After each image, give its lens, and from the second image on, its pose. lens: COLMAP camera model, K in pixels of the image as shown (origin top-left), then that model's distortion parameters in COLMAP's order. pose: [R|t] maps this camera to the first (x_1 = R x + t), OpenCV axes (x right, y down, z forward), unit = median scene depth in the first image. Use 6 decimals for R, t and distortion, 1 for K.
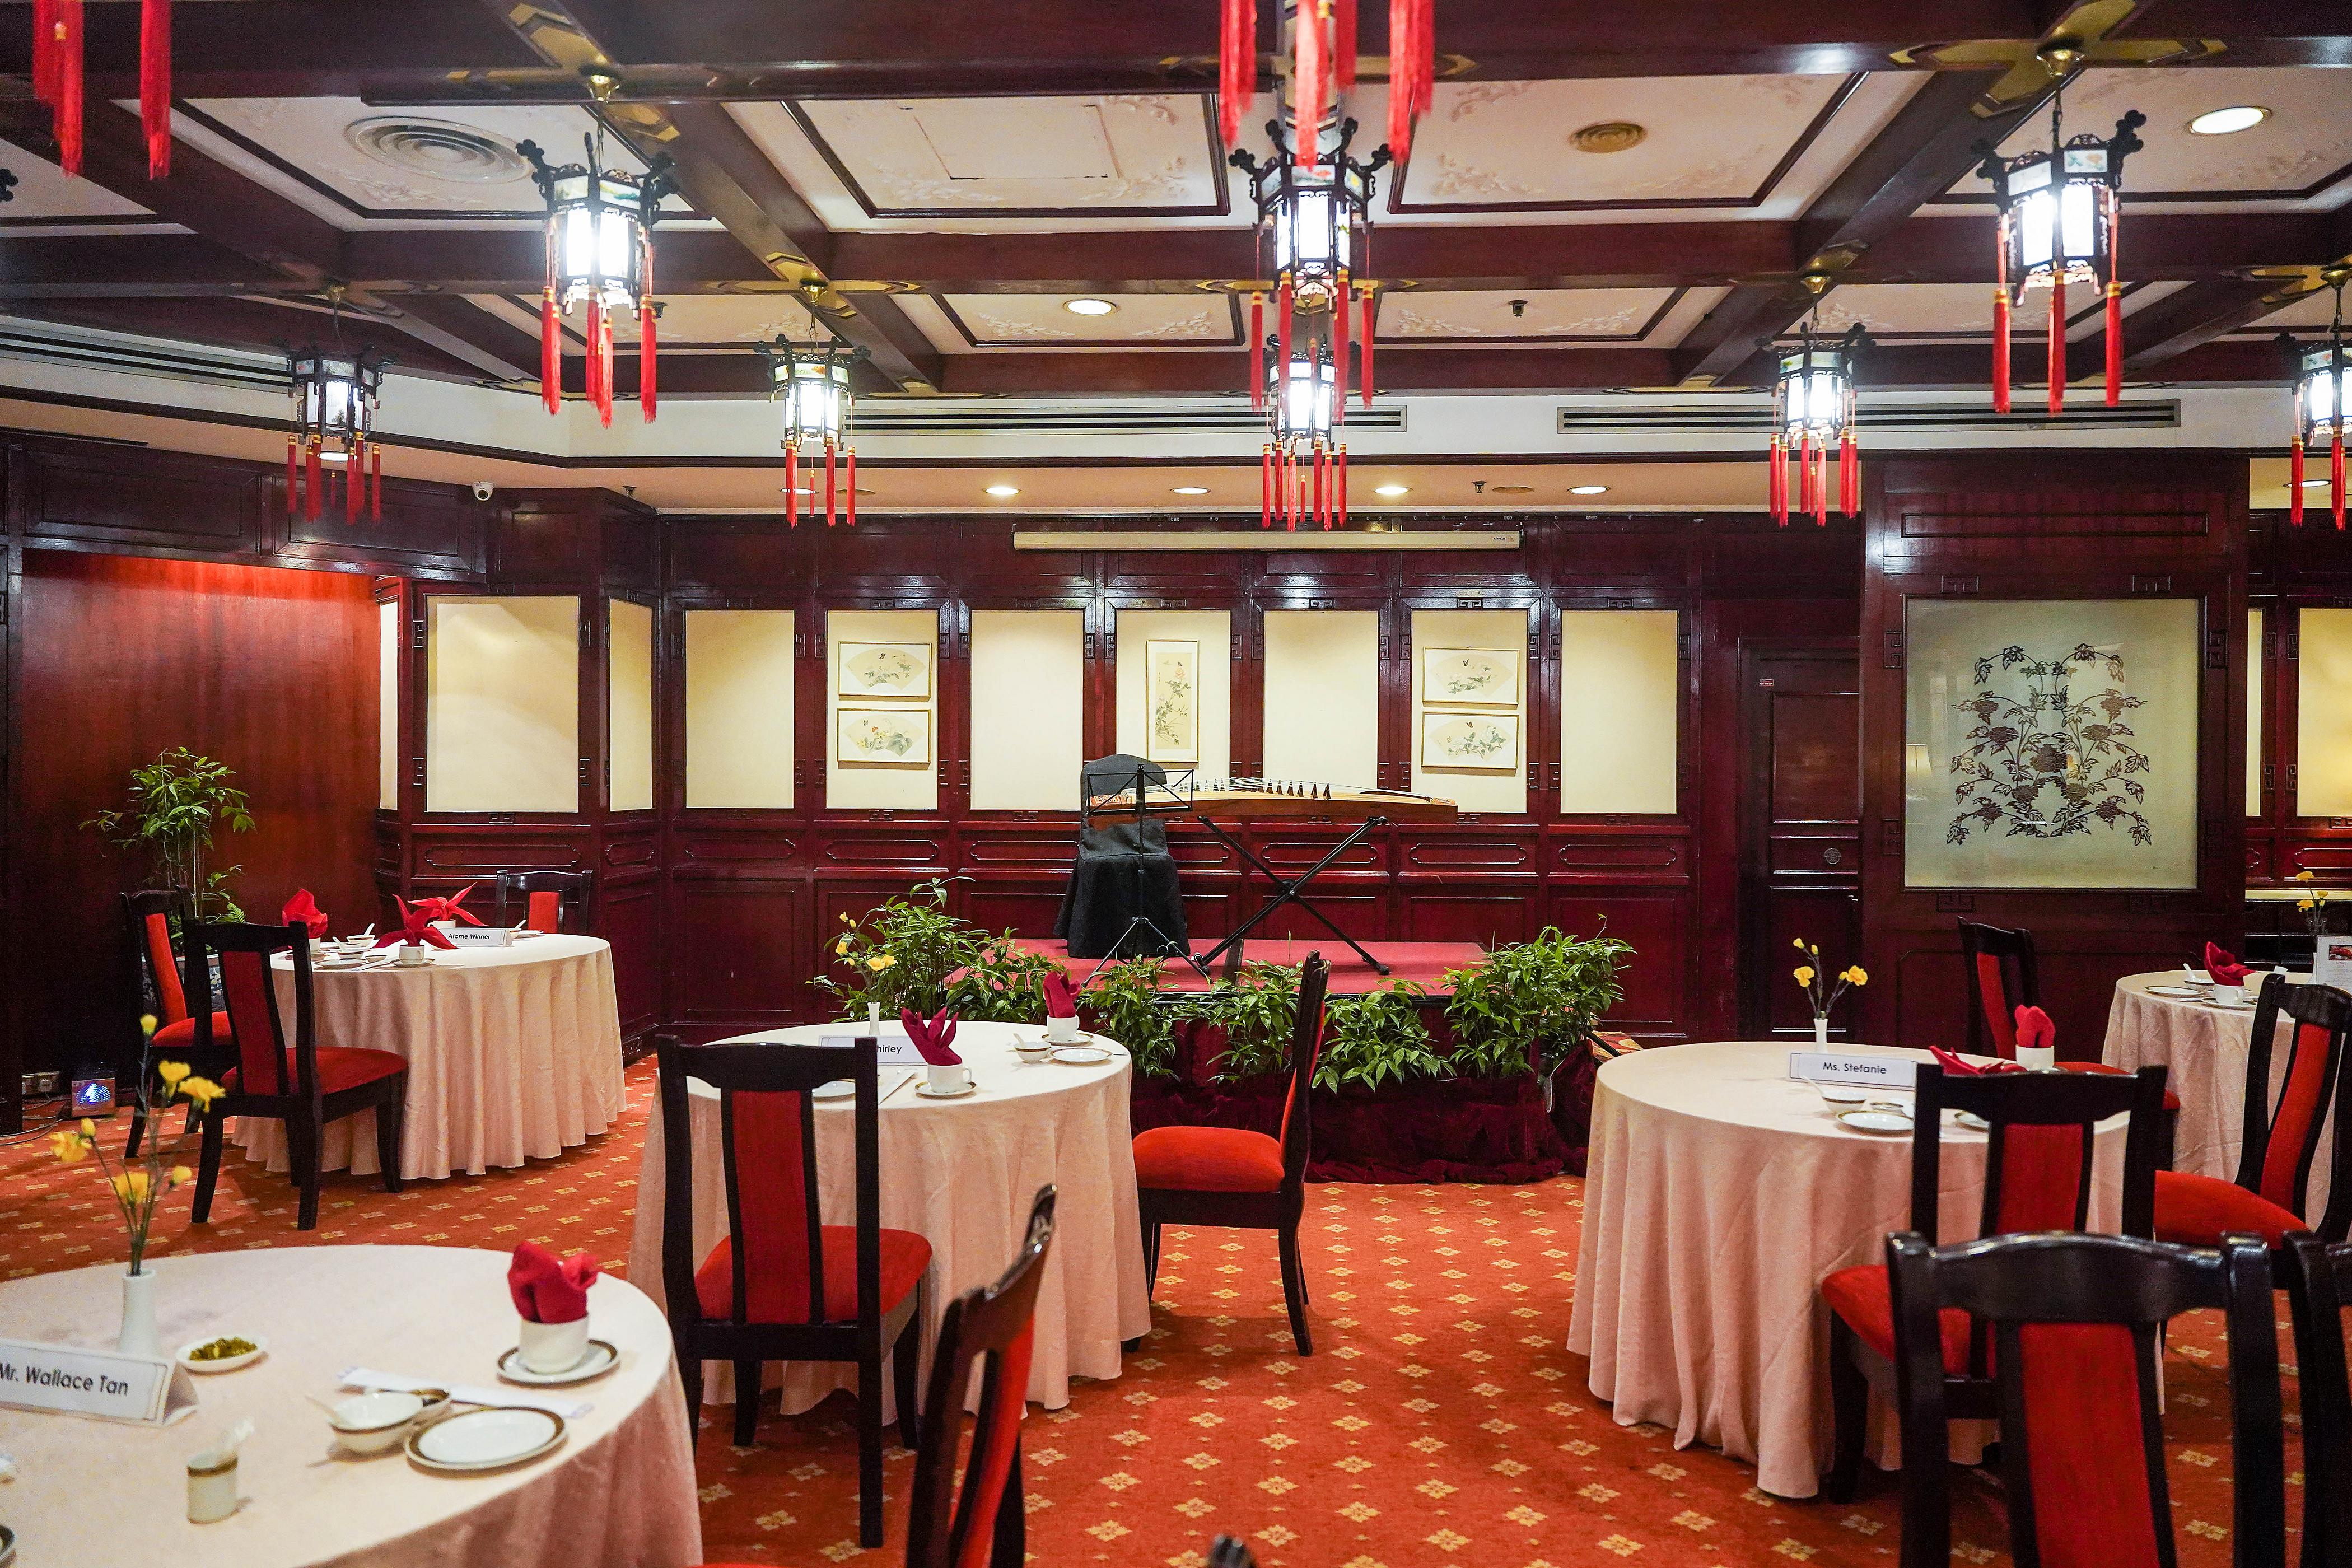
lens RADIAL K [[1547.9, 0, 1176.0], [0, 1547.9, 784.0], [0, 0, 1]] dist [-0.001648, -0.000518]
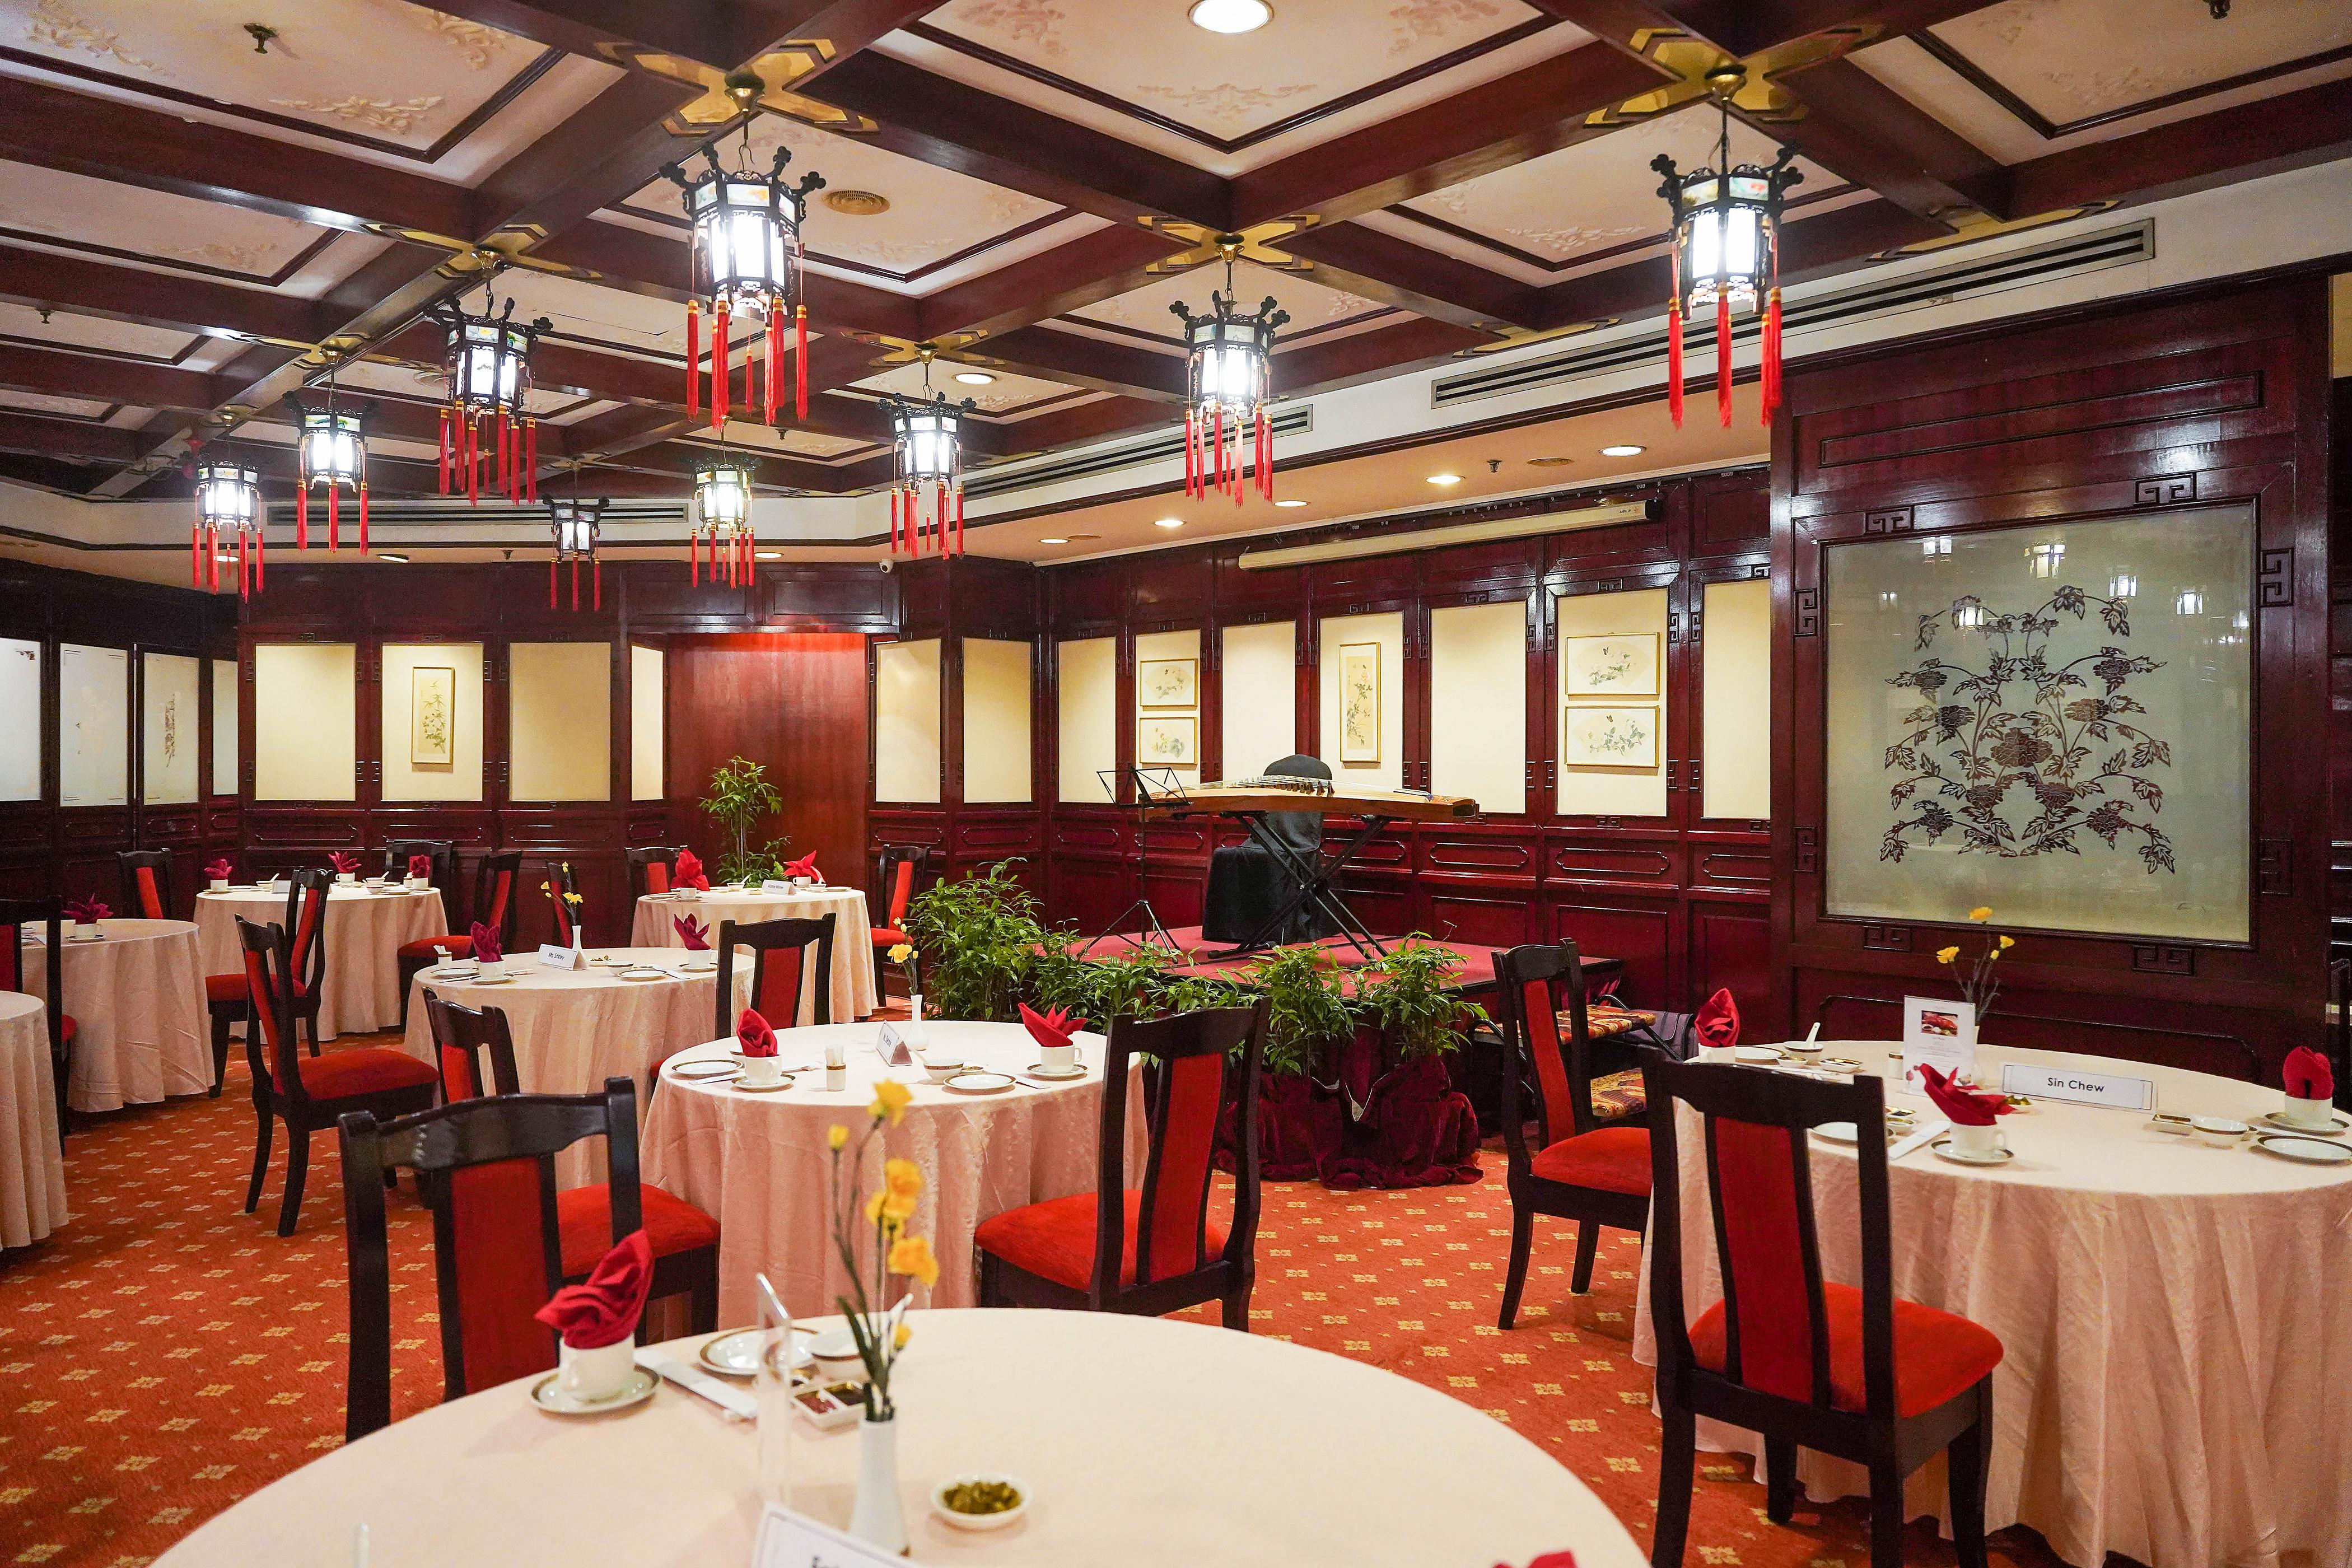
lens RADIAL K [[1607.3, 0, 1177.6], [0, 1607.3, 765.2], [0, 0, 1]] dist [0.038658, -0.001694]
pose [[0.736220, -0.005439, -0.676721, 0.784987], [-0.007141, 0.999850, -0.015805, 0.006367], [0.676705, 0.016469, 0.736070, 0.175769]]
